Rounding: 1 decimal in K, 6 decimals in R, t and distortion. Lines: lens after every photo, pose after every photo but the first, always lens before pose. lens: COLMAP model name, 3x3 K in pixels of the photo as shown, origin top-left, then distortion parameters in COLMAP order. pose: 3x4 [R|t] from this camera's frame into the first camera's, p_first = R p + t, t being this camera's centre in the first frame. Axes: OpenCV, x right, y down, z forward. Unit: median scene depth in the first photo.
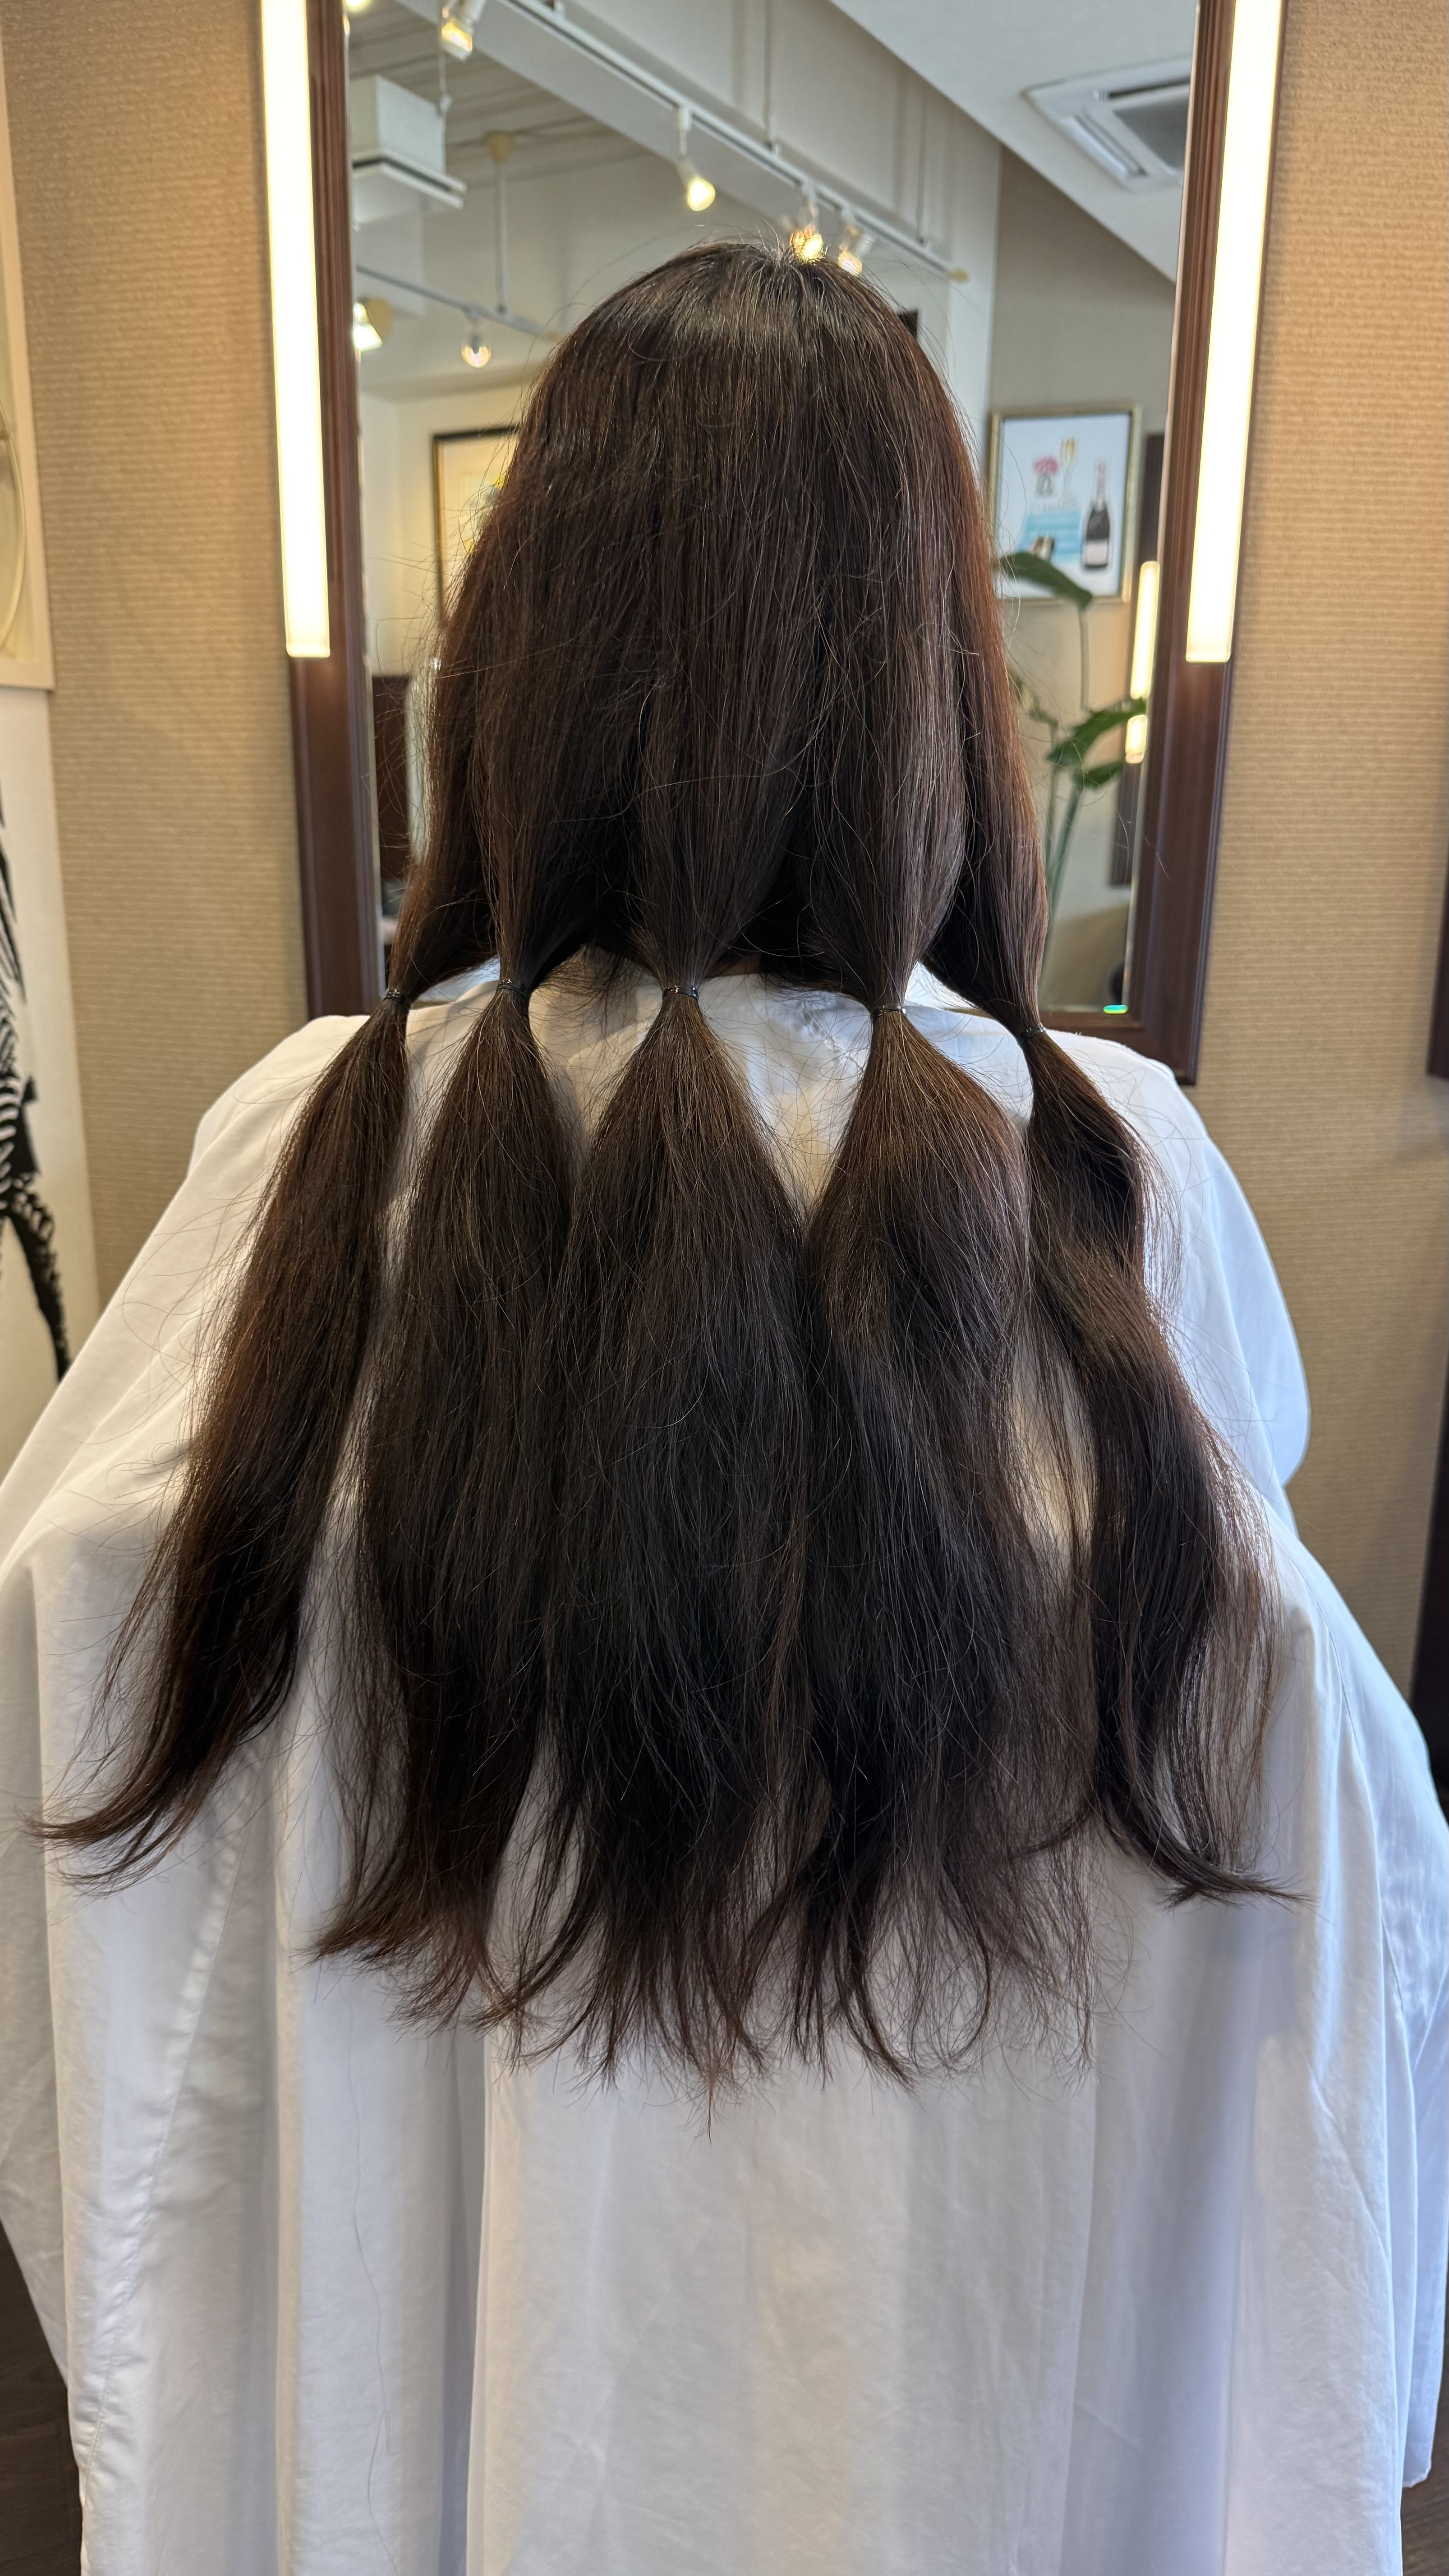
lens RADIAL K [[1857.5, 0, 697.9], [0, 1857.5, 1288.2], [0, 0, 1]] dist [0.002039, -0.006195]
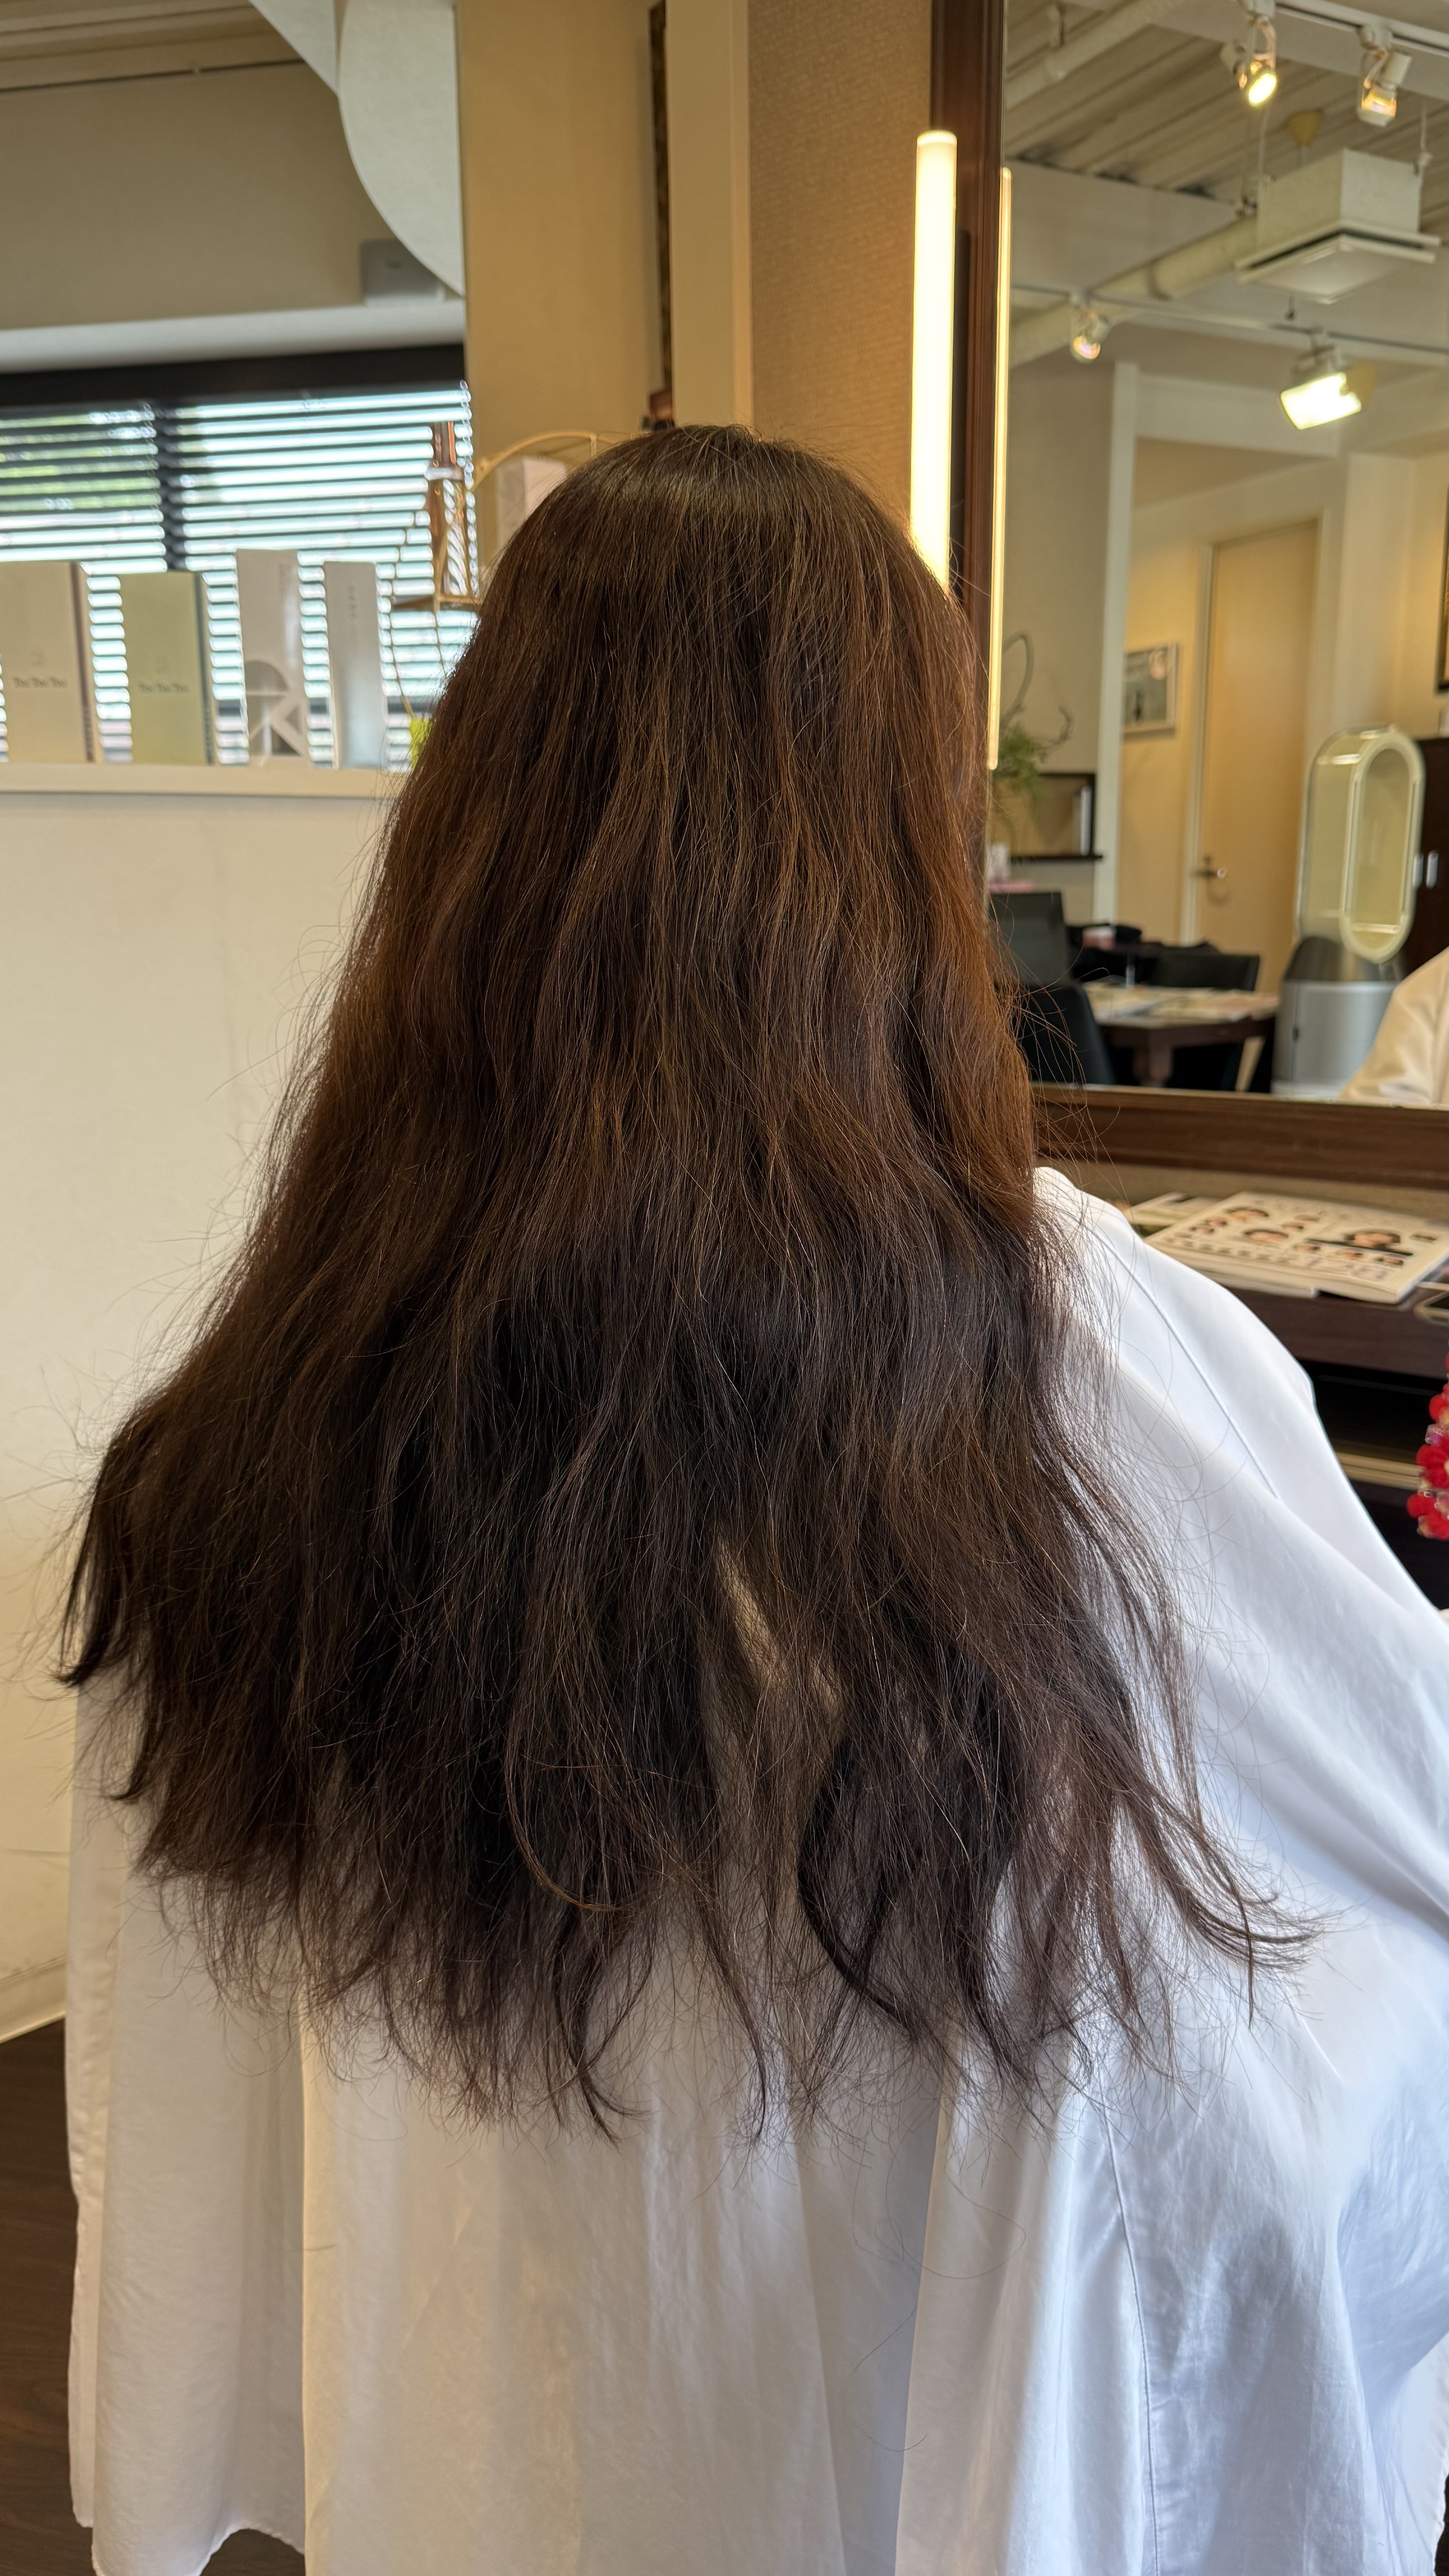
lens RADIAL K [[1868.3, 0, 700.7], [0, 1868.3, 1289.3], [0, 0, 1]] dist [-0.008888, 0.005158]
pose [[0.835090, 0.108057, -0.539396, 0.289532], [-0.125230, 0.992116, 0.004870, -0.026903], [0.535670, 0.063482, 0.842038, 0.041832]]
